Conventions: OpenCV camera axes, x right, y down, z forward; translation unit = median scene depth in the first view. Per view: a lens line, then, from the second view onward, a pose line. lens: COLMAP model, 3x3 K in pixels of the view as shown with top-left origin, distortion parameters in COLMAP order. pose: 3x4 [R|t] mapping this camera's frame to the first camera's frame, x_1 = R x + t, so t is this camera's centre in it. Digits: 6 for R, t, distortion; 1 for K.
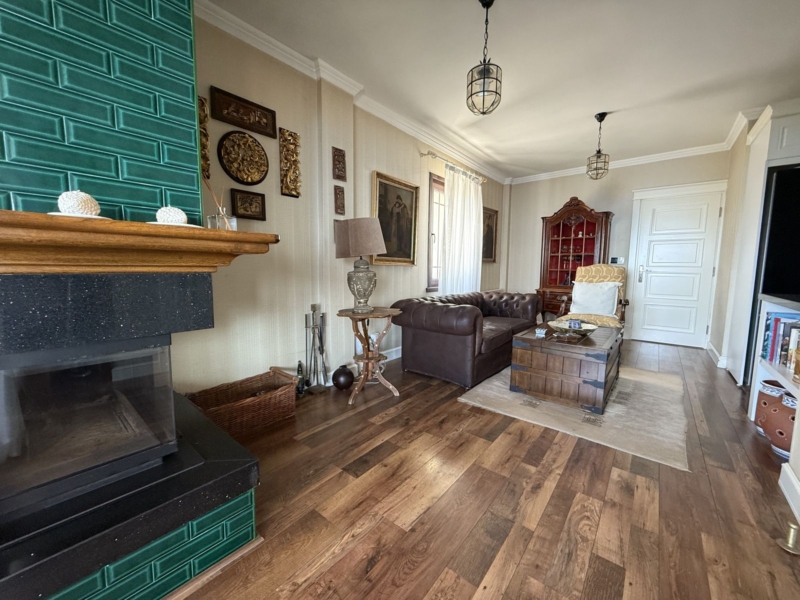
lens RADIAL K [[320.1, 0, 400.0], [0, 320.1, 300.0], [0, 0, 1]] dist [0.000639, -0.000562]
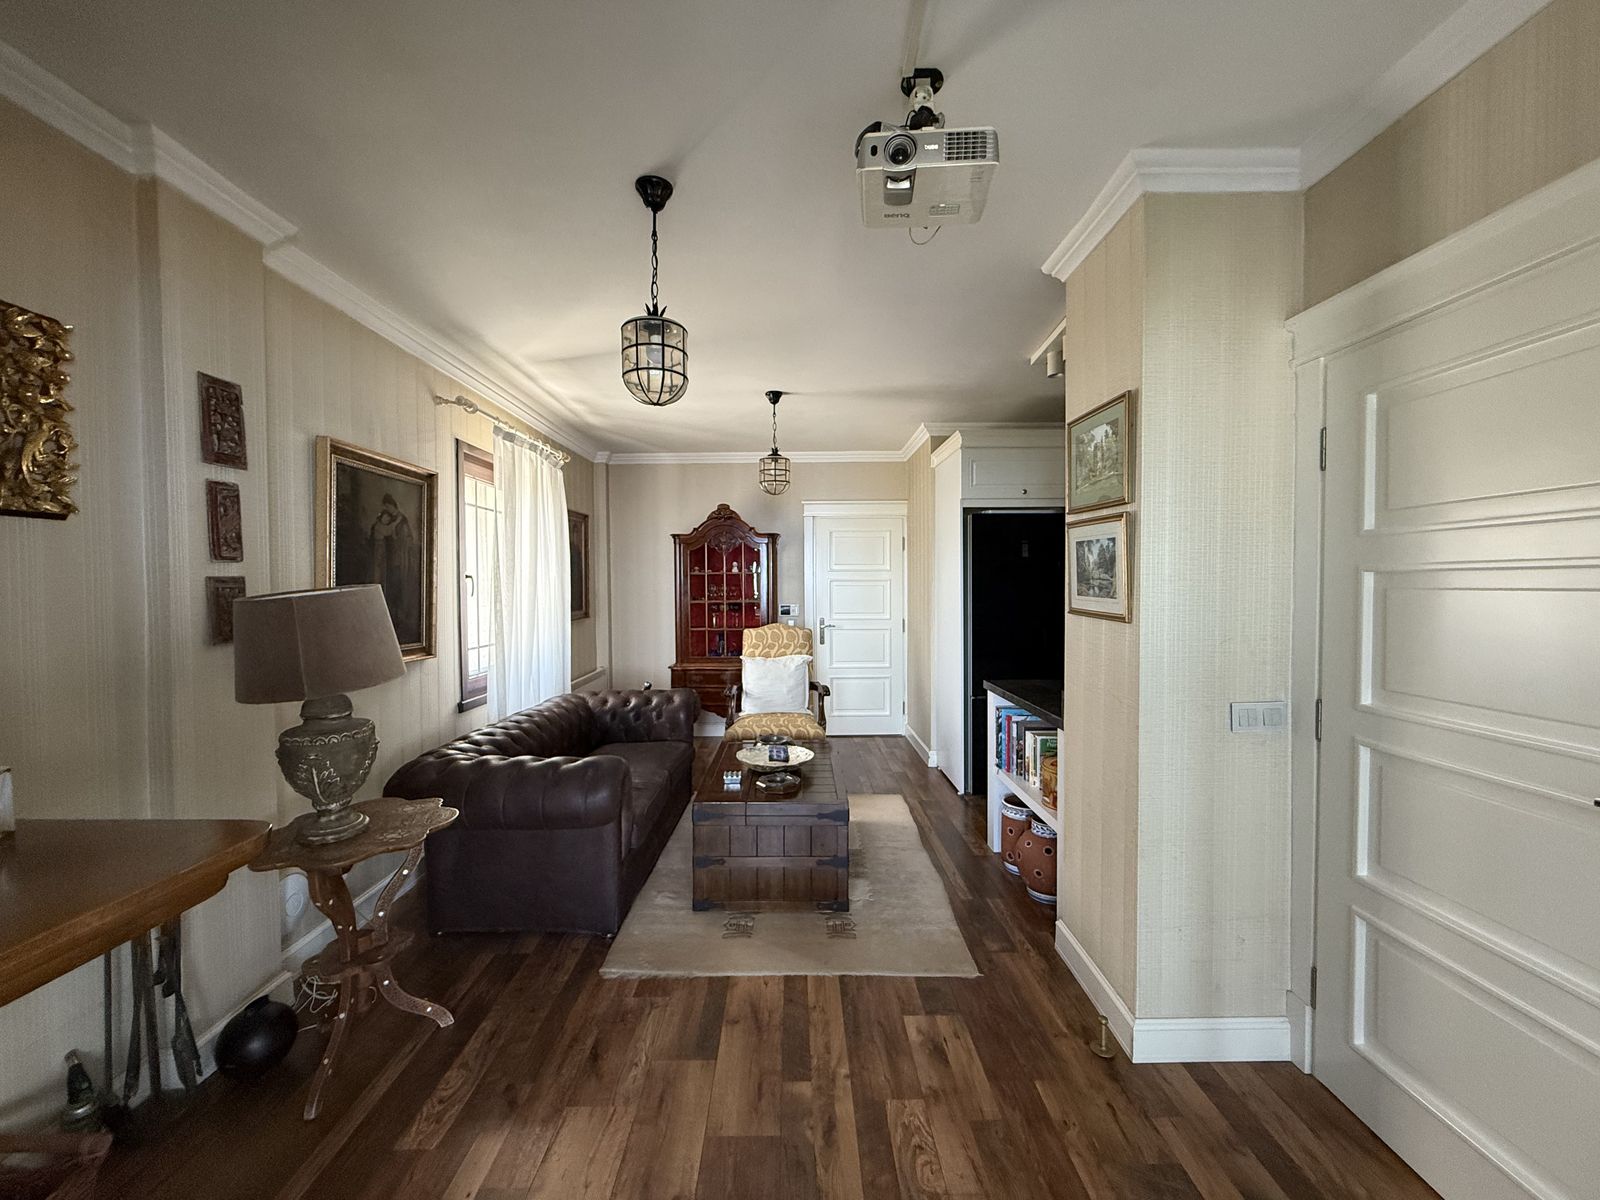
lens RADIAL K [[636.2, 0, 800.0], [0, 636.2, 600.0], [0, 0, 1]] dist [-0.000311, -0.000348]
pose [[0.771080, -0.029840, 0.636038, -0.151708], [0.078489, 0.995738, -0.048438, -0.145016], [-0.631882, 0.087272, 0.770136, 0.073120]]
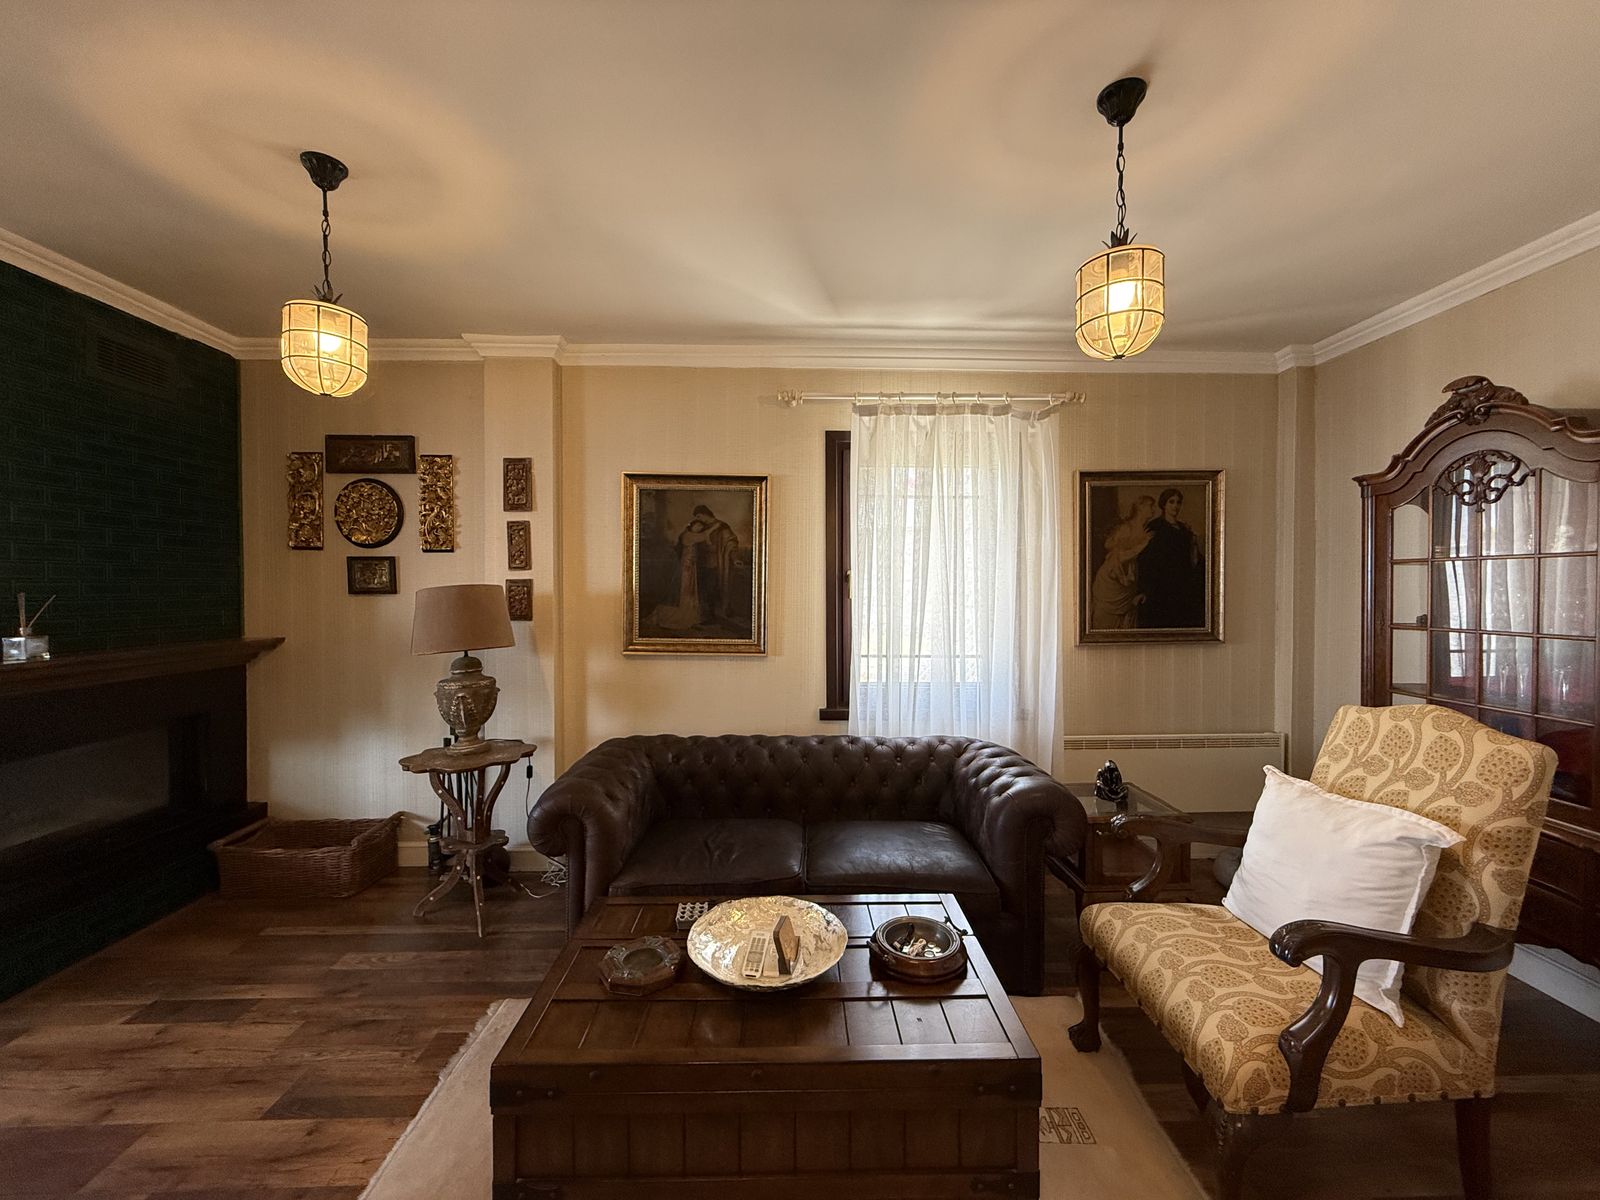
lens RADIAL K [[636.2, 0, 800.0], [0, 636.2, 600.0], [0, 0, 1]] dist [-0.000311, -0.000348]
pose [[0.651125, 0.007813, -0.758930, 1.016256], [-0.074338, 0.995796, -0.053527, -0.194072], [0.755321, 0.091270, 0.648968, 0.662861]]
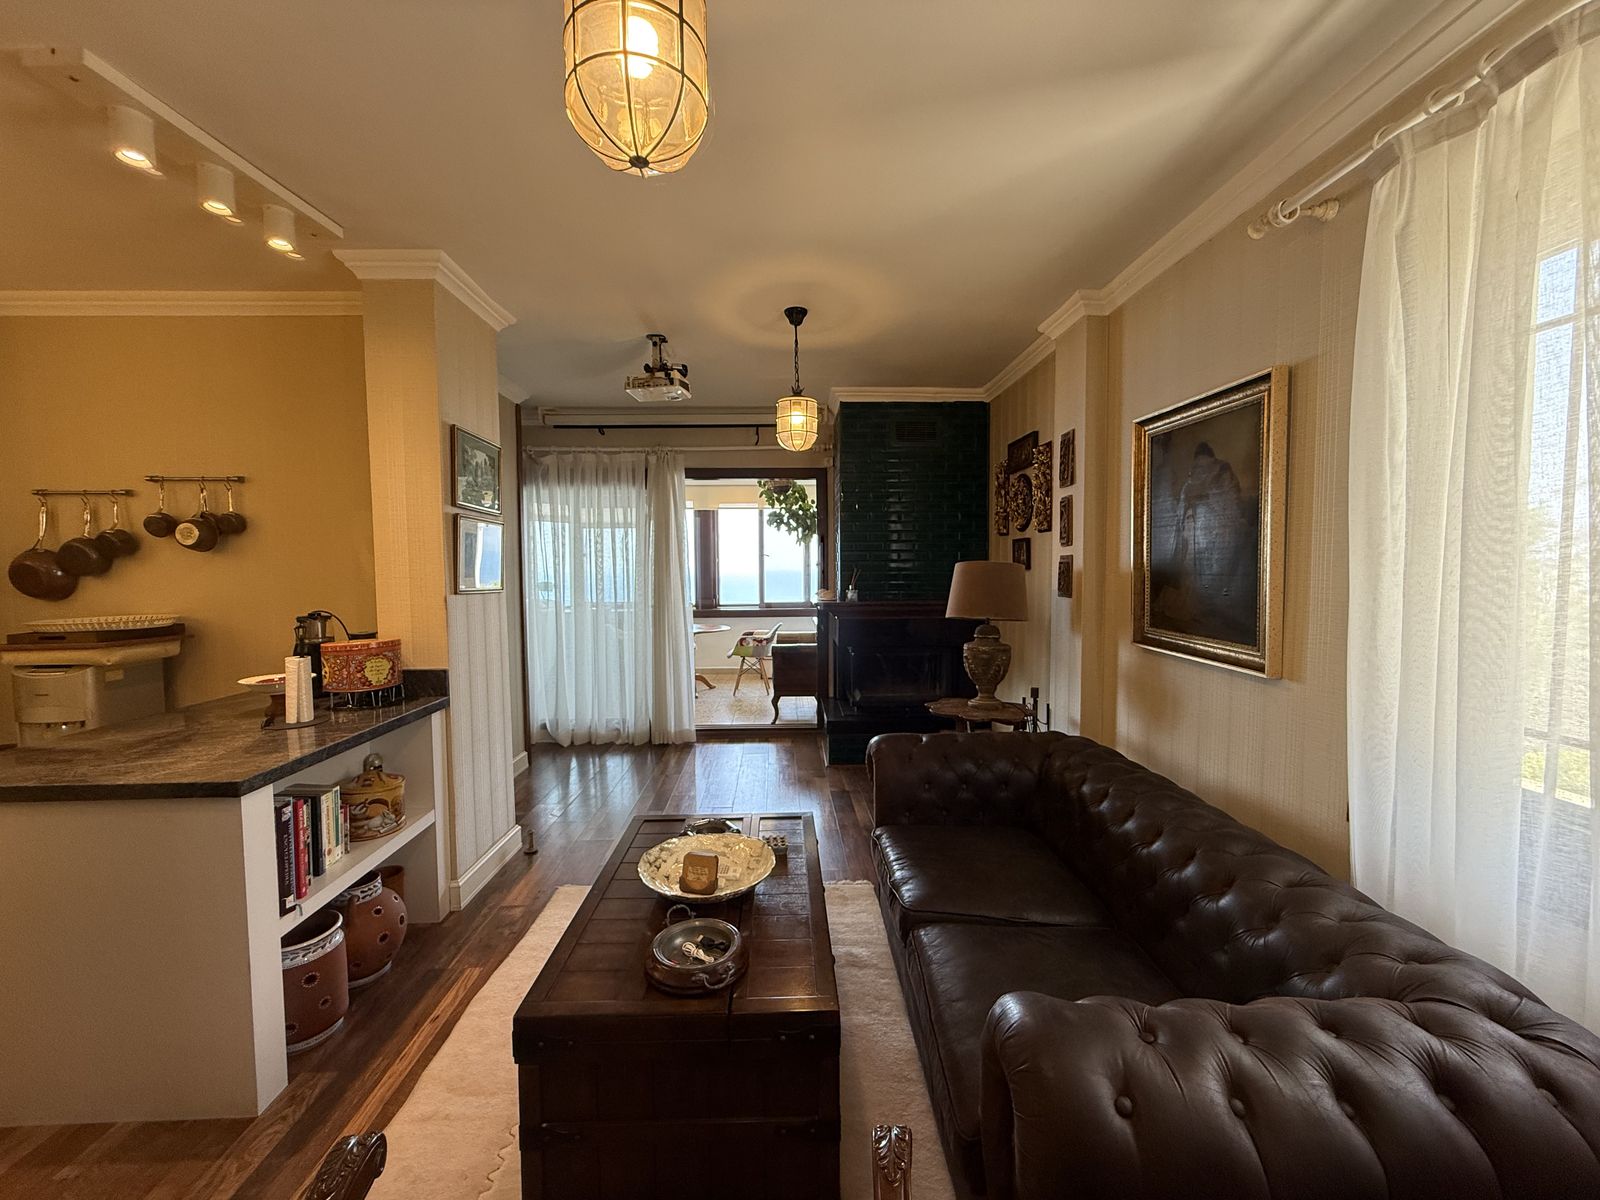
lens RADIAL K [[636.2, 0, 800.0], [0, 636.2, 600.0], [0, 0, 1]] dist [-0.000311, -0.000348]
pose [[-0.756478, 0.040357, -0.652773, 0.917438], [-0.057241, 0.990179, 0.127552, -0.294924], [0.651509, 0.133856, -0.746739, 1.578247]]
